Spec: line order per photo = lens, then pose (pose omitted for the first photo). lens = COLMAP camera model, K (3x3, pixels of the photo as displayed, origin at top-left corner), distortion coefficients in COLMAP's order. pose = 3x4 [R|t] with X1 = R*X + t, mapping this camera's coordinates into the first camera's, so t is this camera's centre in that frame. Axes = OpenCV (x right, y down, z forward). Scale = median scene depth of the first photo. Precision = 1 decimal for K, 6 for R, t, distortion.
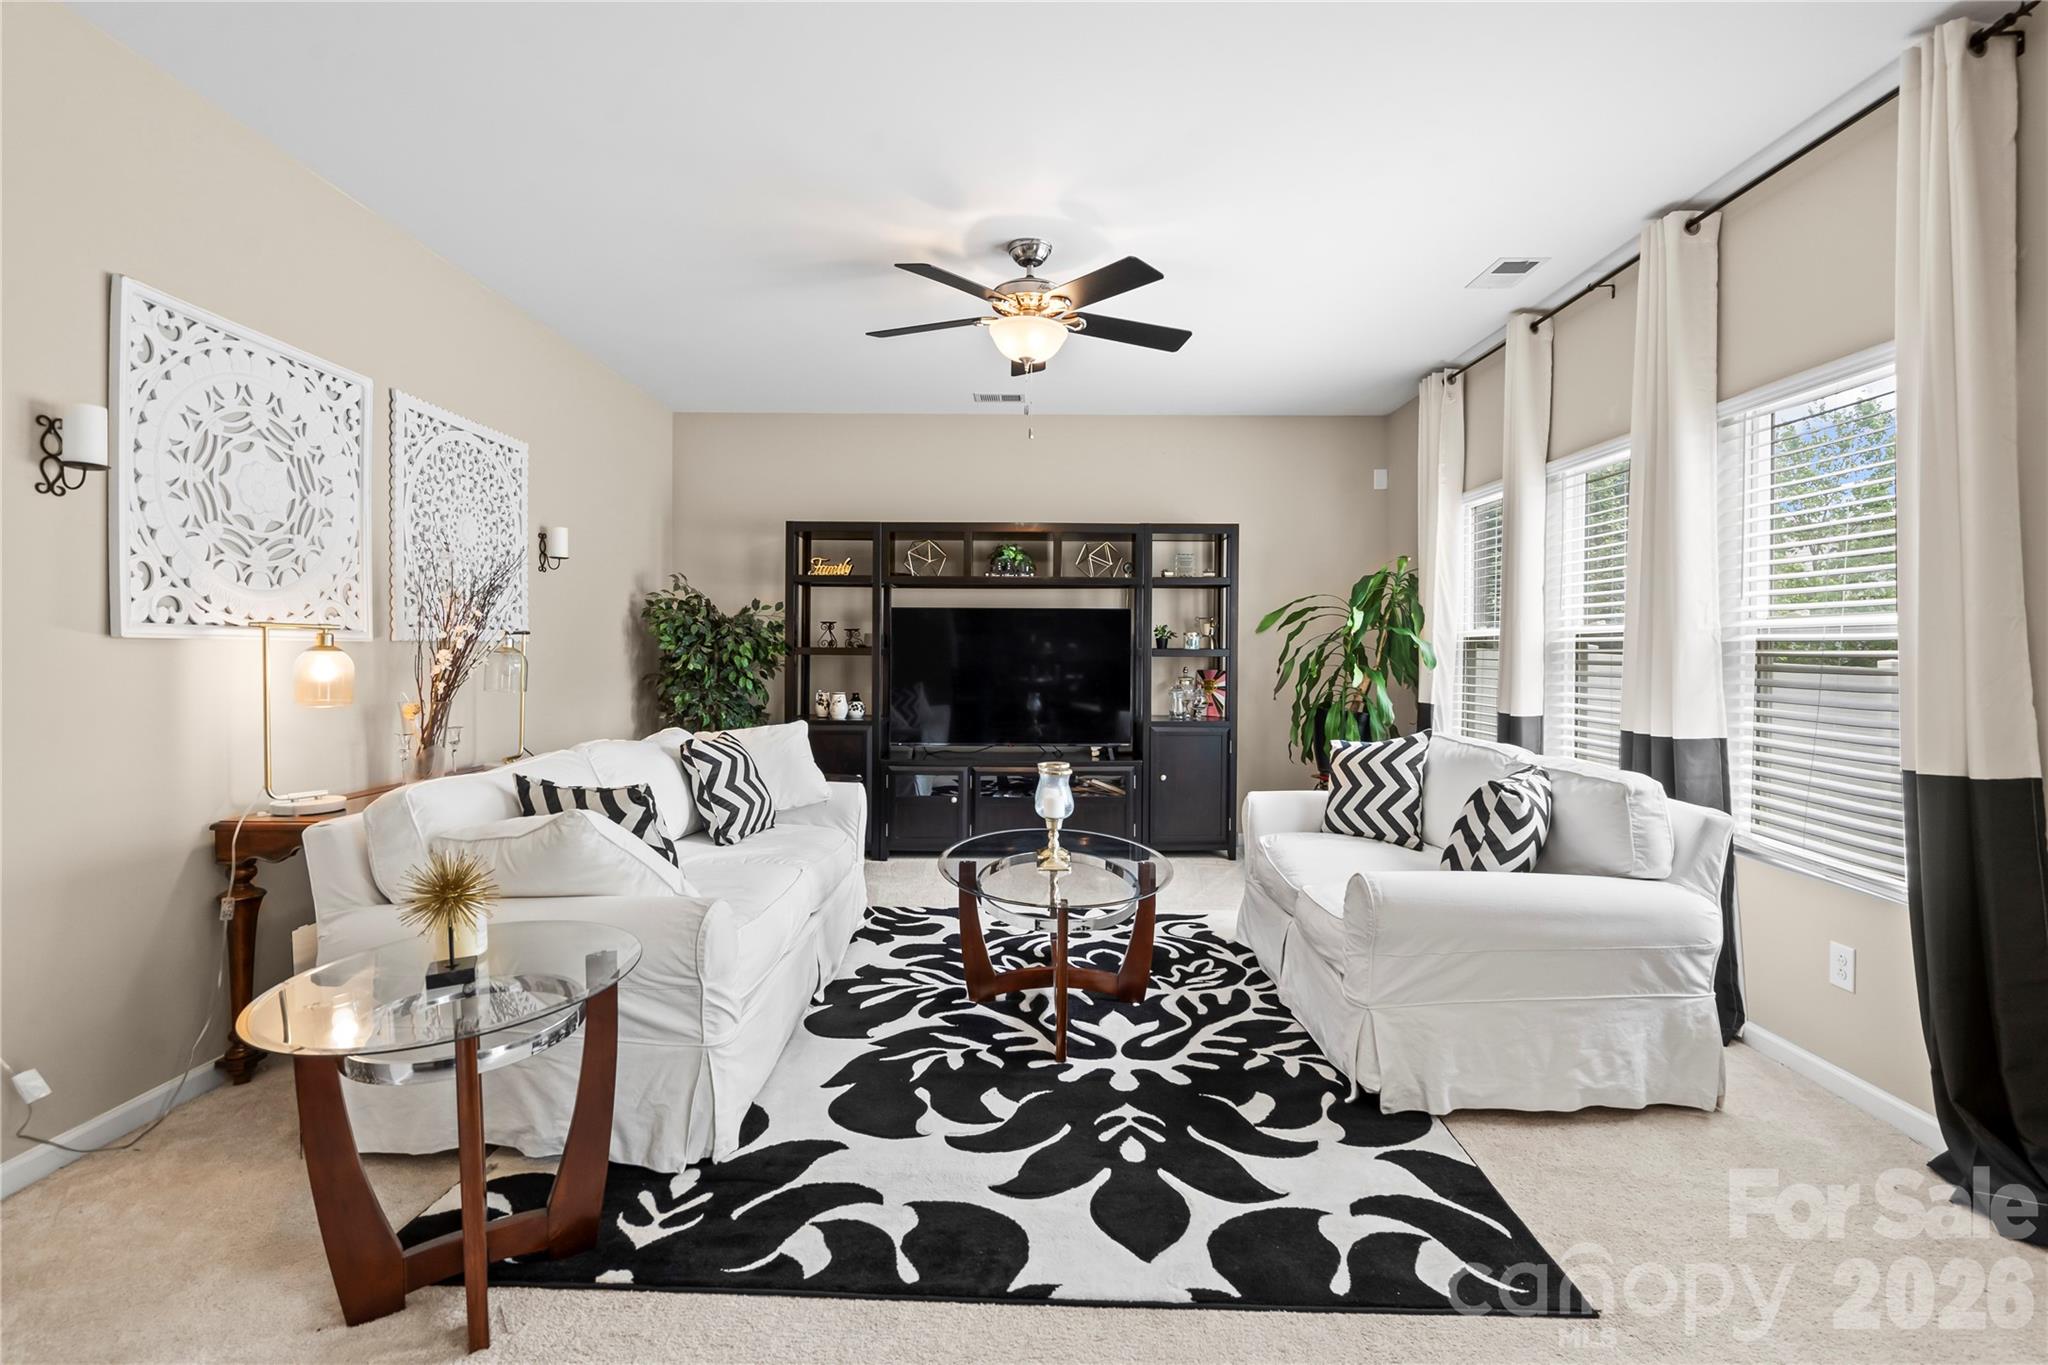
lens RADIAL K [[935.7, 0, 1022.1], [0, 935.7, 663.4], [0, 0, 1]] dist [-0.005963, 0.001685]
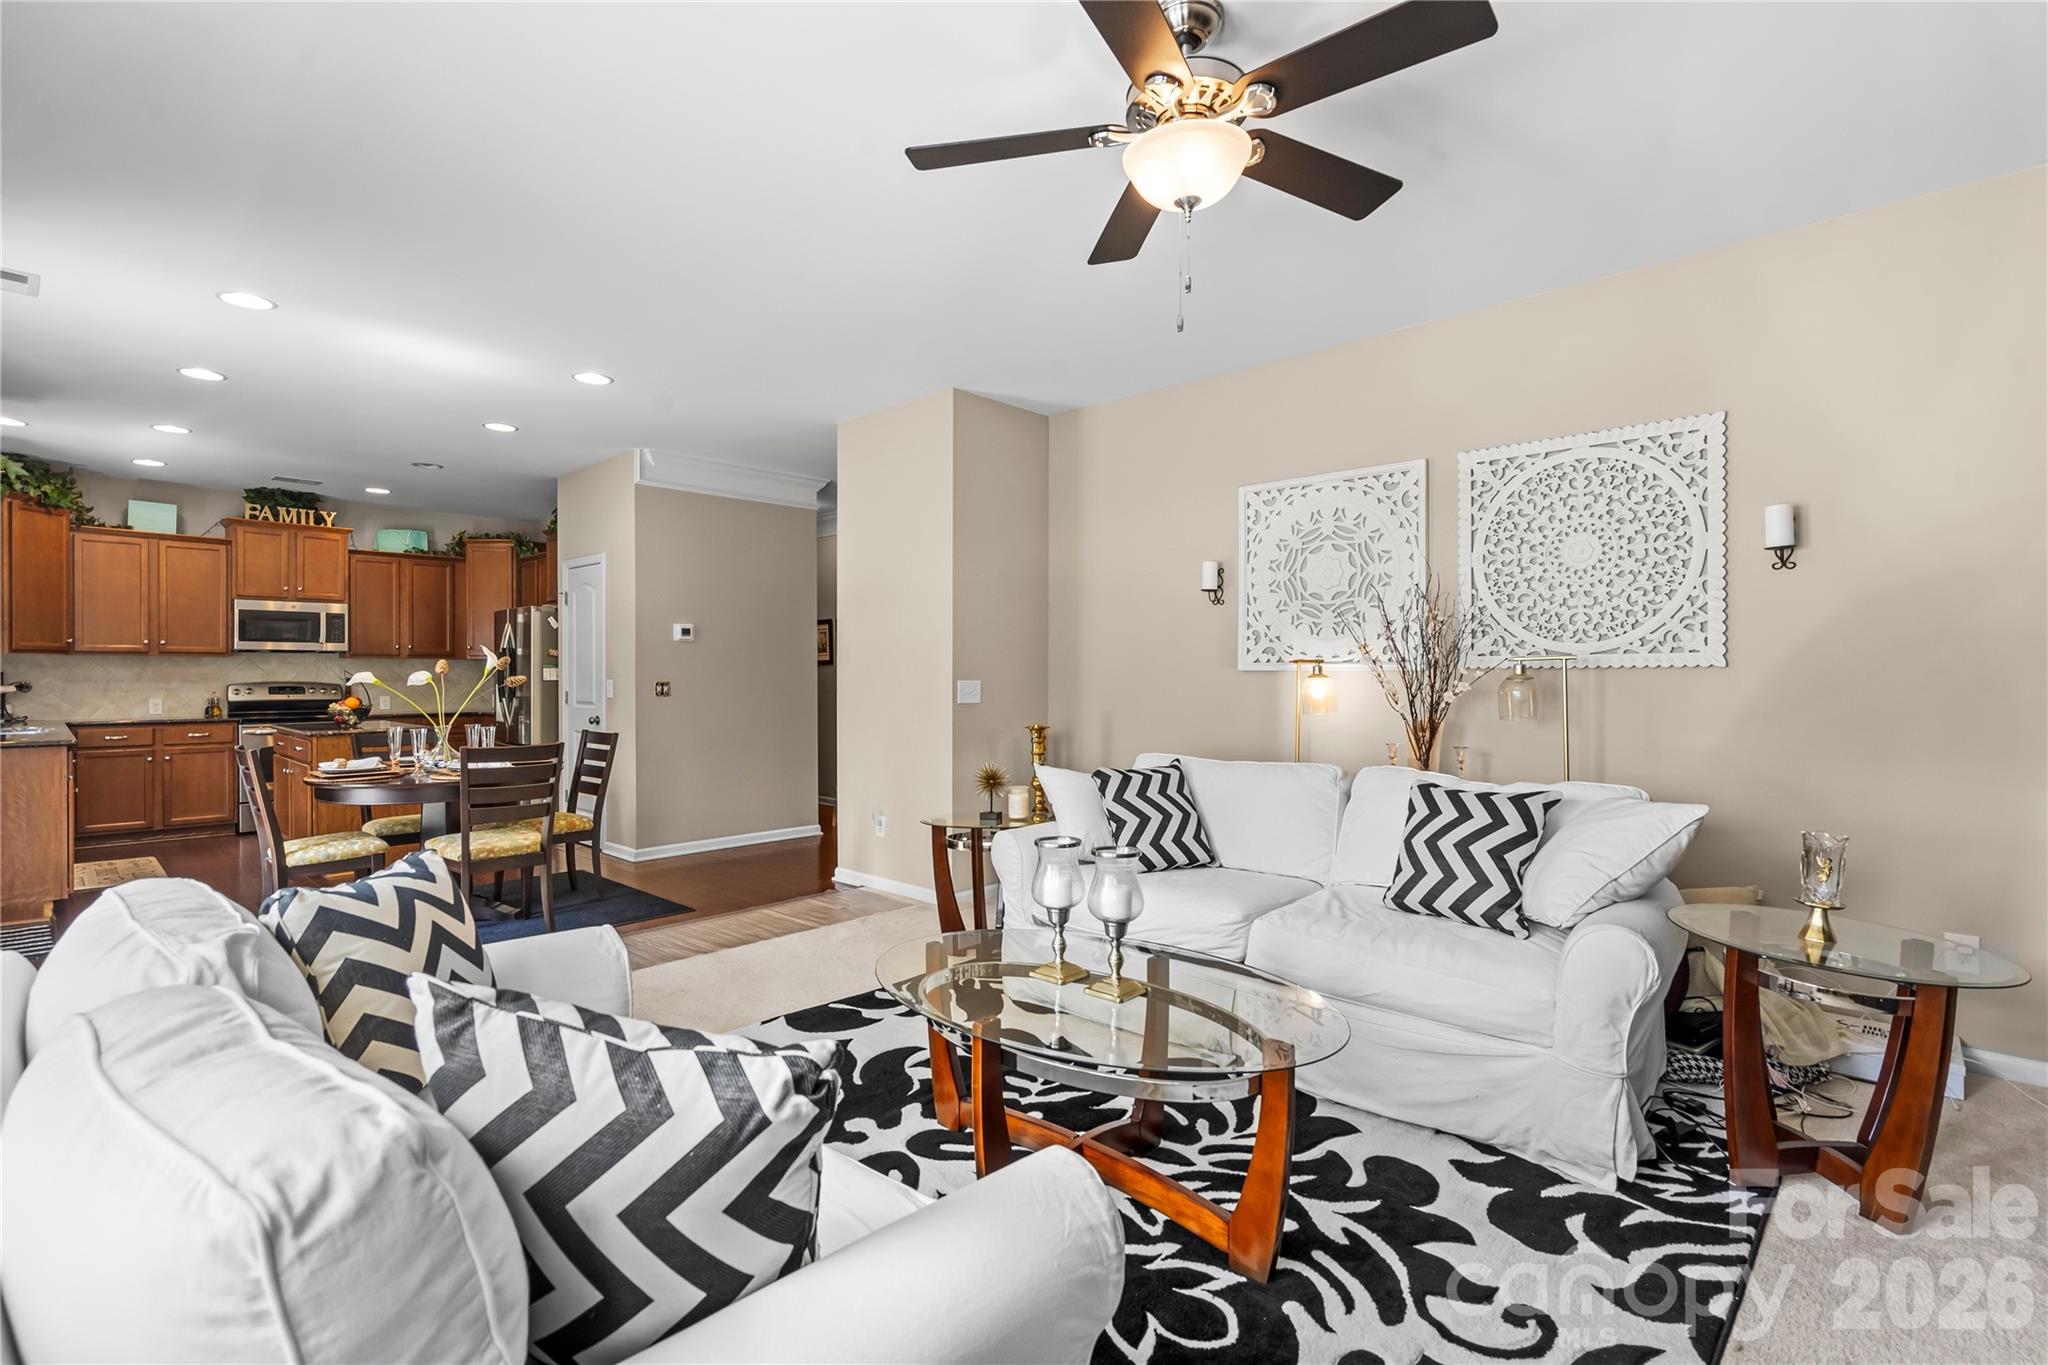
lens RADIAL K [[935.7, 0, 1027.4], [0, 935.7, 679.7], [0, 0, 1]] dist [-0.005963, 0.001685]
pose [[-0.678226, -0.002053, -0.734851, 0.666975], [-0.012289, 0.999888, 0.008549, -0.016565], [0.734751, 0.014829, -0.678175, 1.690898]]
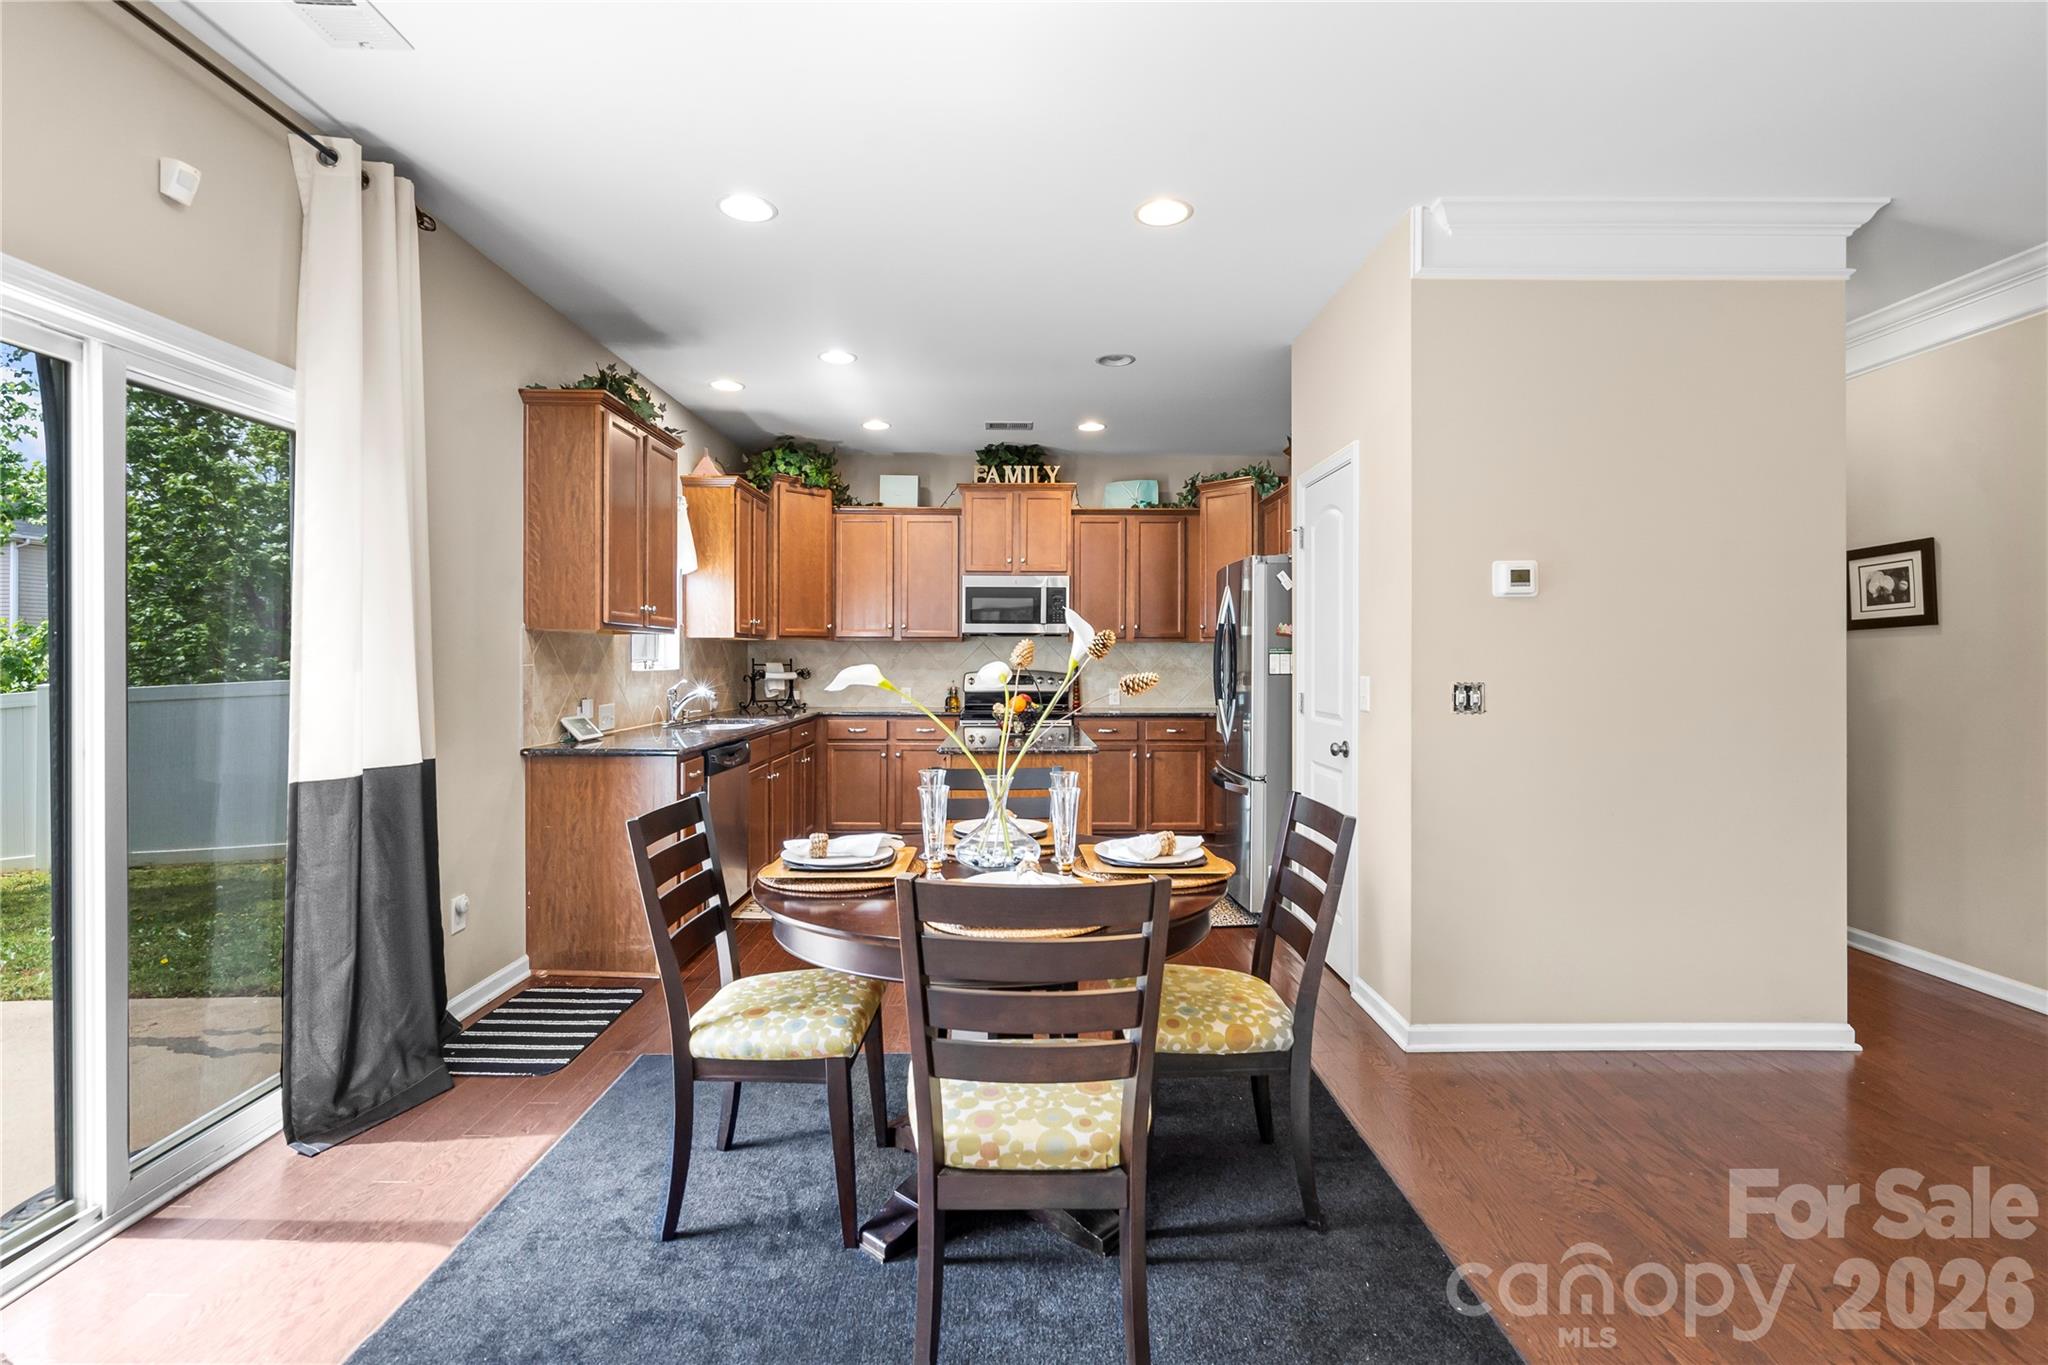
lens RADIAL K [[935.7, 0, 1024.9], [0, 935.7, 661.8], [0, 0, 1]] dist [-0.005963, 0.001685]
pose [[-0.999867, -0.007999, -0.014185, 0.123735], [-0.008219, 0.999846, 0.015515, -0.018412], [0.014059, 0.015630, -0.999779, 0.565178]]
